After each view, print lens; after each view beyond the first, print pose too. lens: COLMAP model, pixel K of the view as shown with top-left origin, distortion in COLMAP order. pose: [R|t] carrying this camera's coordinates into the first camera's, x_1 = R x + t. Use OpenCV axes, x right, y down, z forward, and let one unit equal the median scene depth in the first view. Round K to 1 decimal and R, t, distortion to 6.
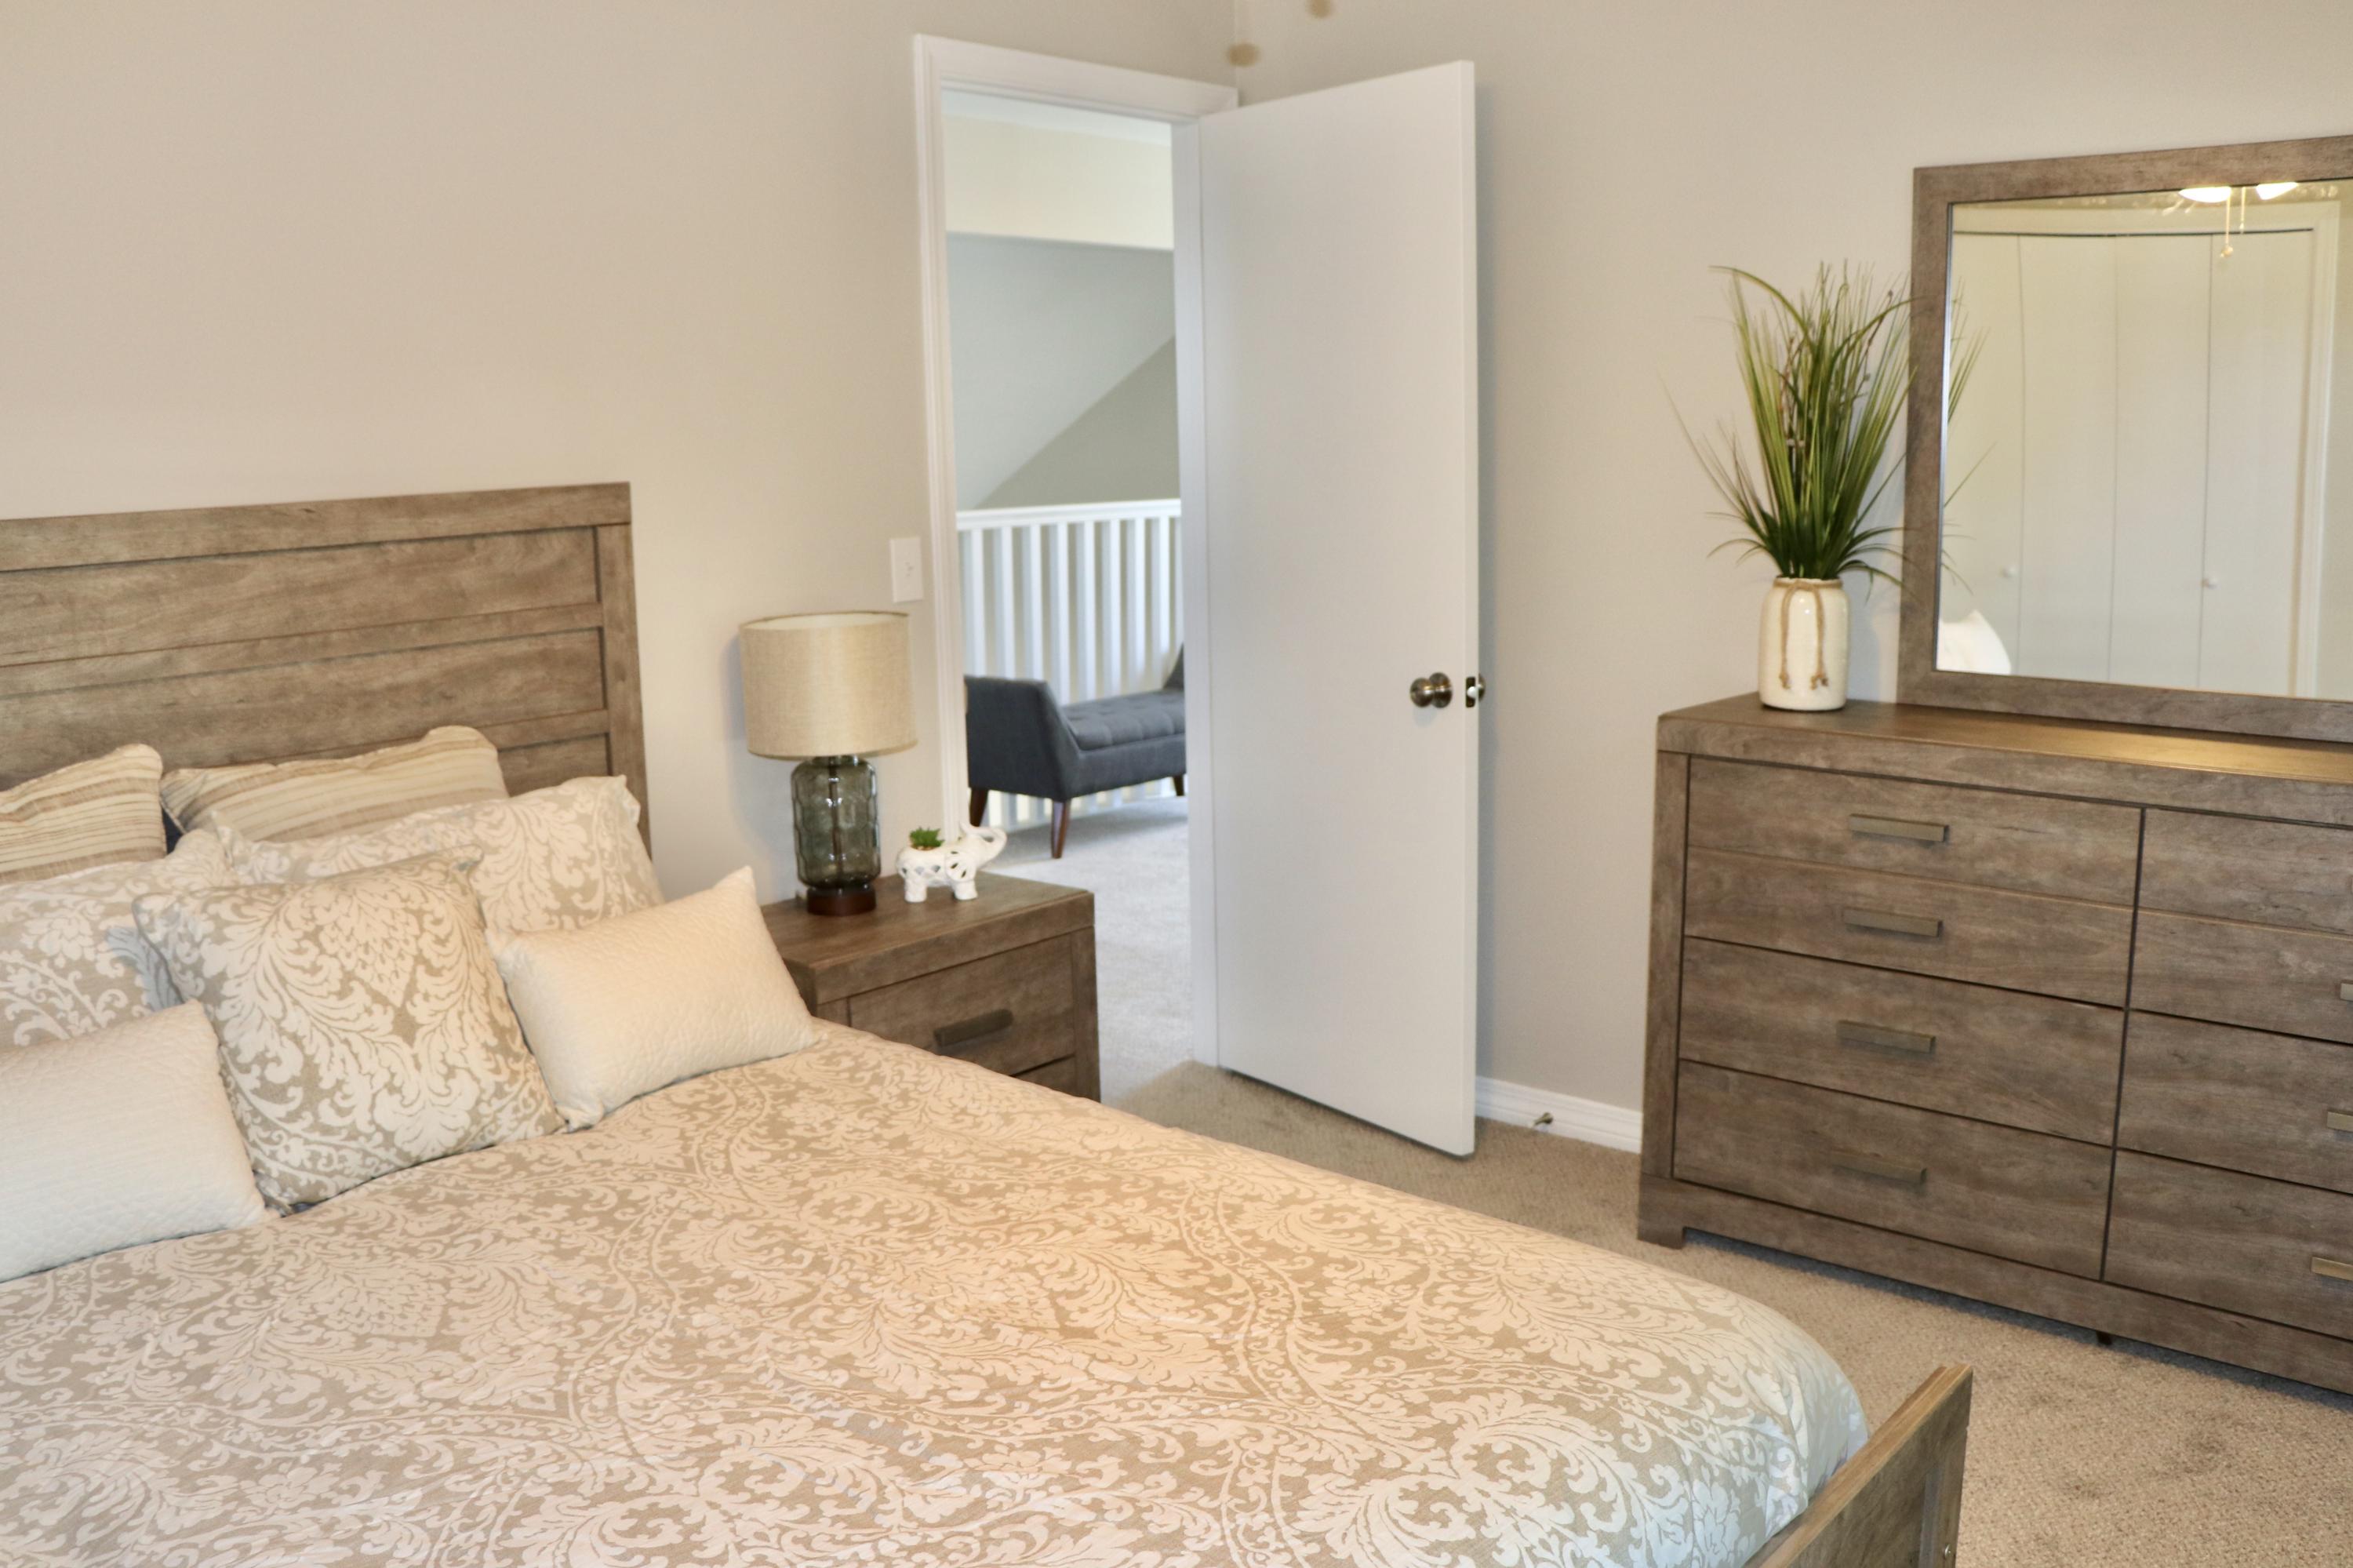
lens RADIAL K [[1990.1, 0, 1176.5], [0, 1990.1, 784.0], [0, 0, 1]] dist [-0.180679, 0.150165]
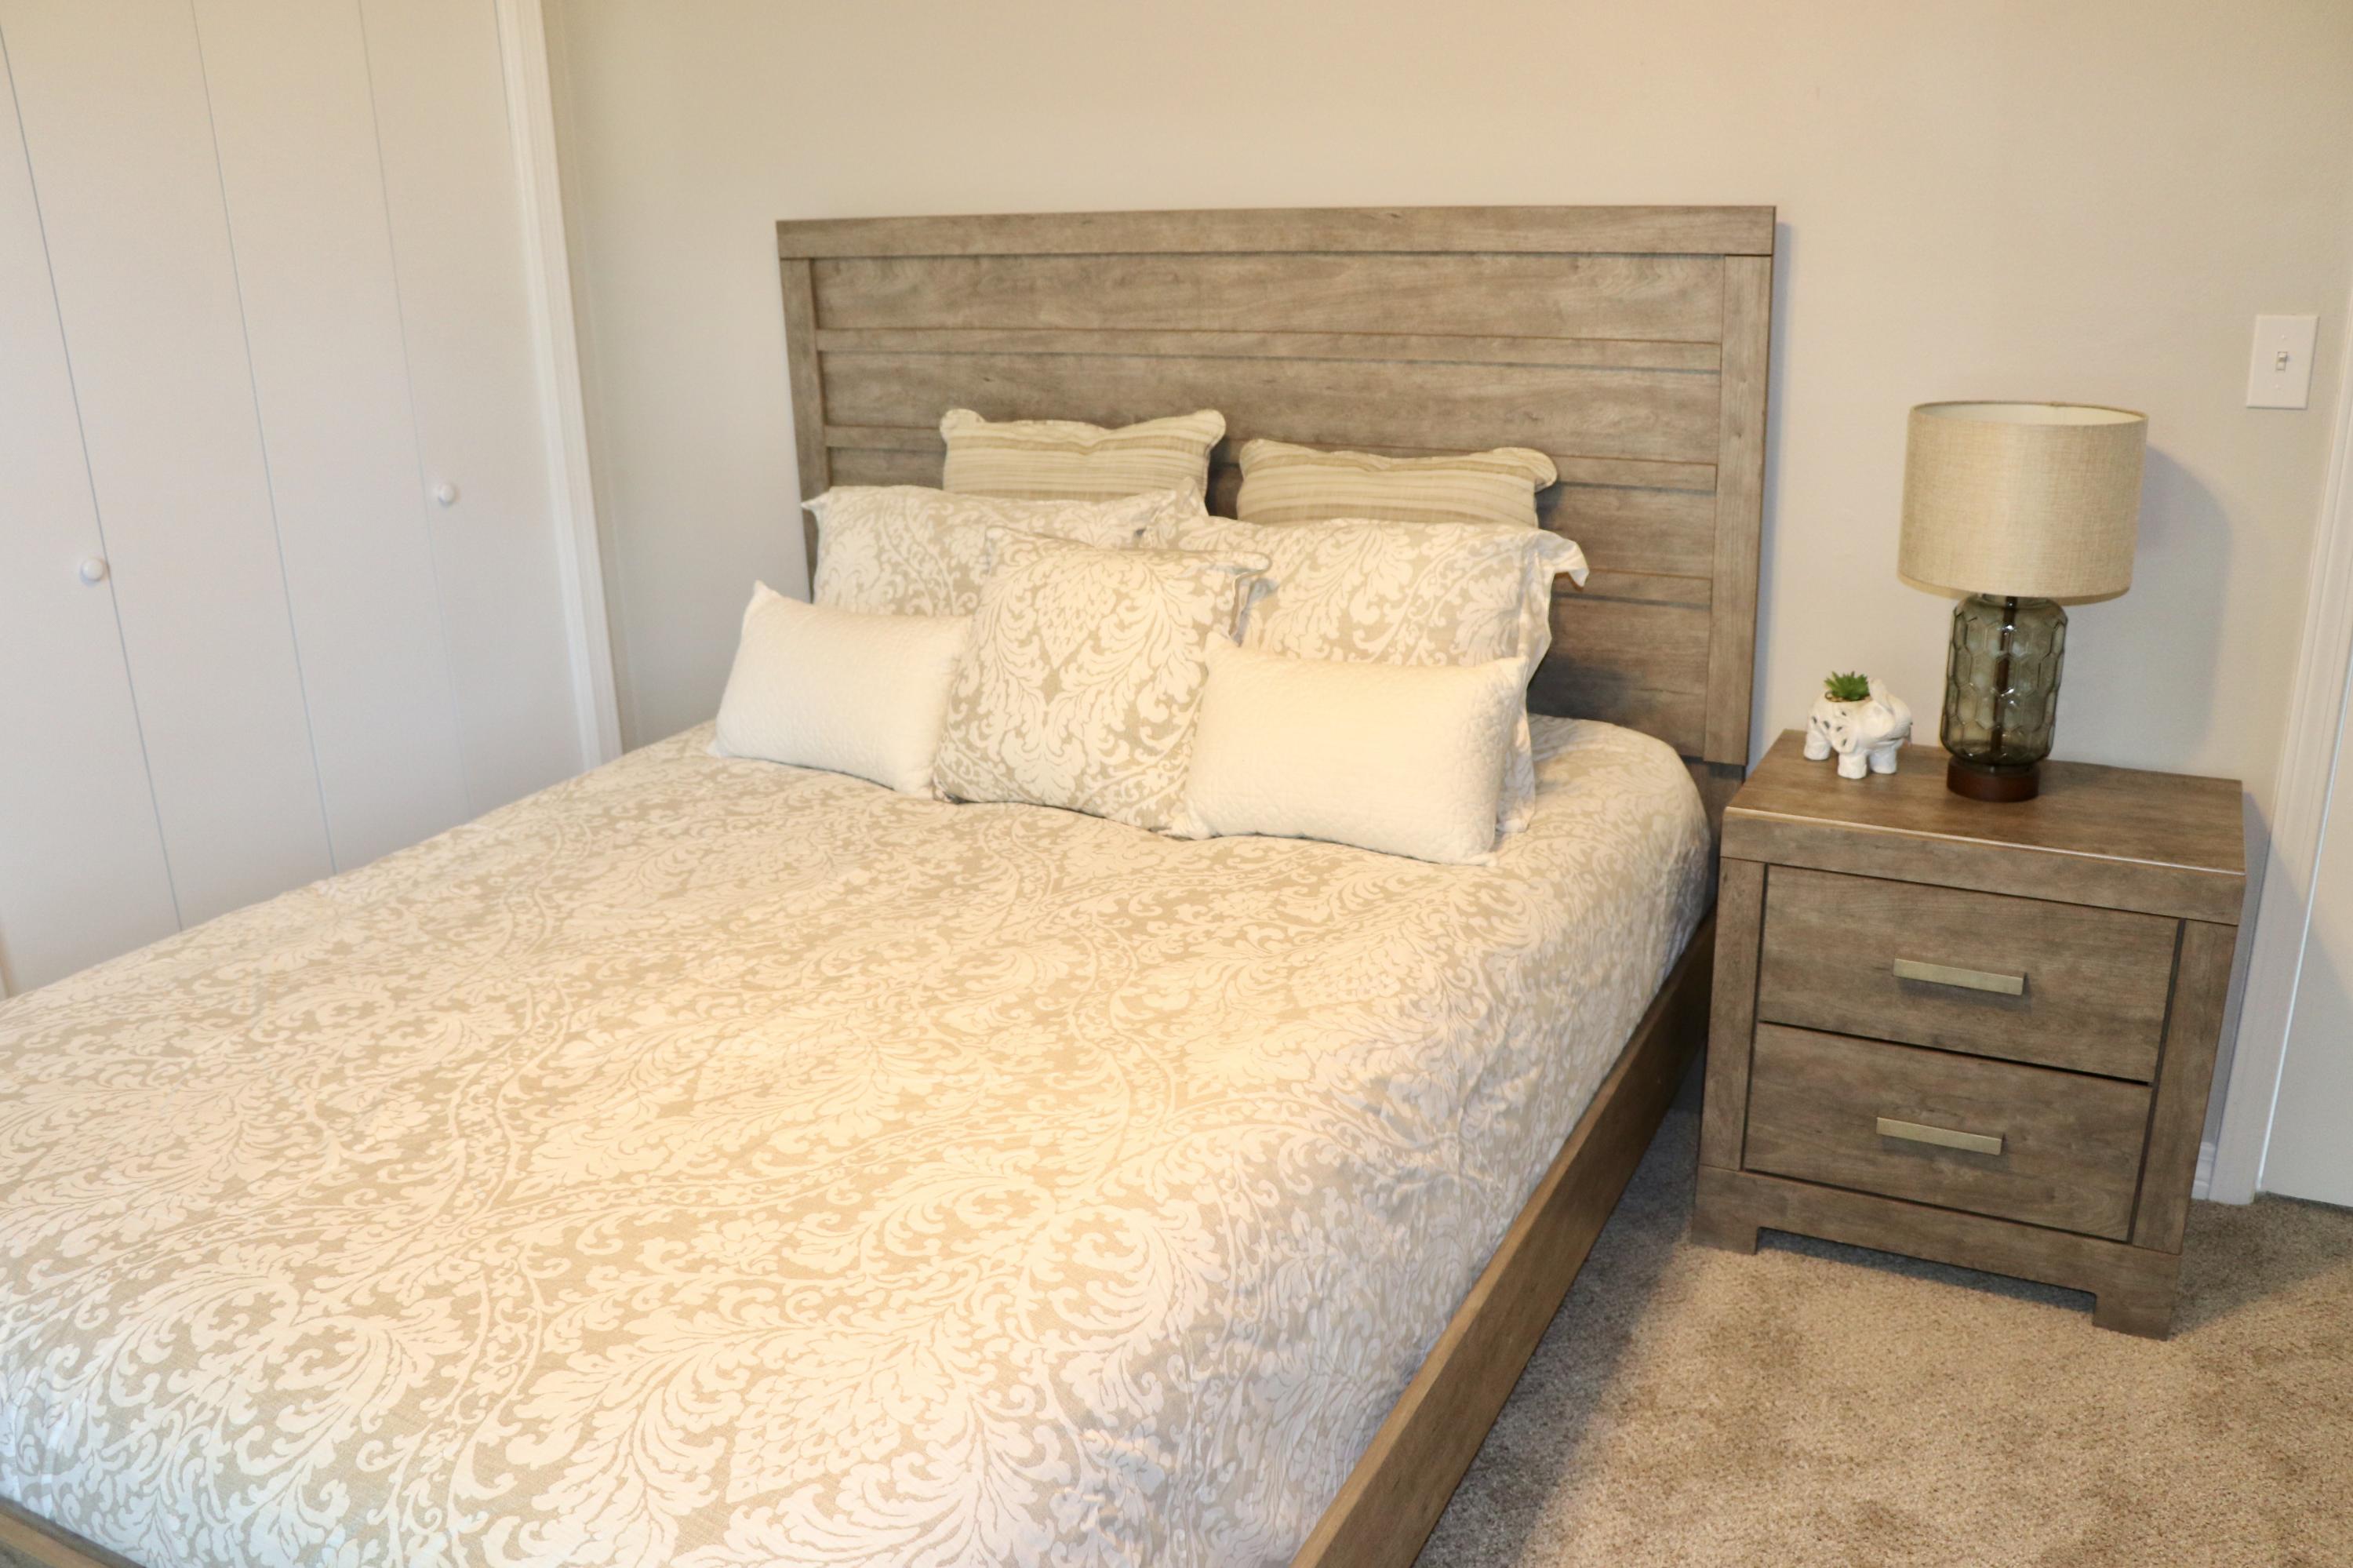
lens RADIAL K [[1935.7, 0, 1185.6], [0, 1935.7, 799.3], [0, 0, 1]] dist [-0.186579, 0.161317]
pose [[0.246251, 0.324611, -0.913230, 0.598757], [-0.149805, 0.943670, 0.295036, -0.140211], [0.957559, 0.064153, 0.281008, 0.670357]]
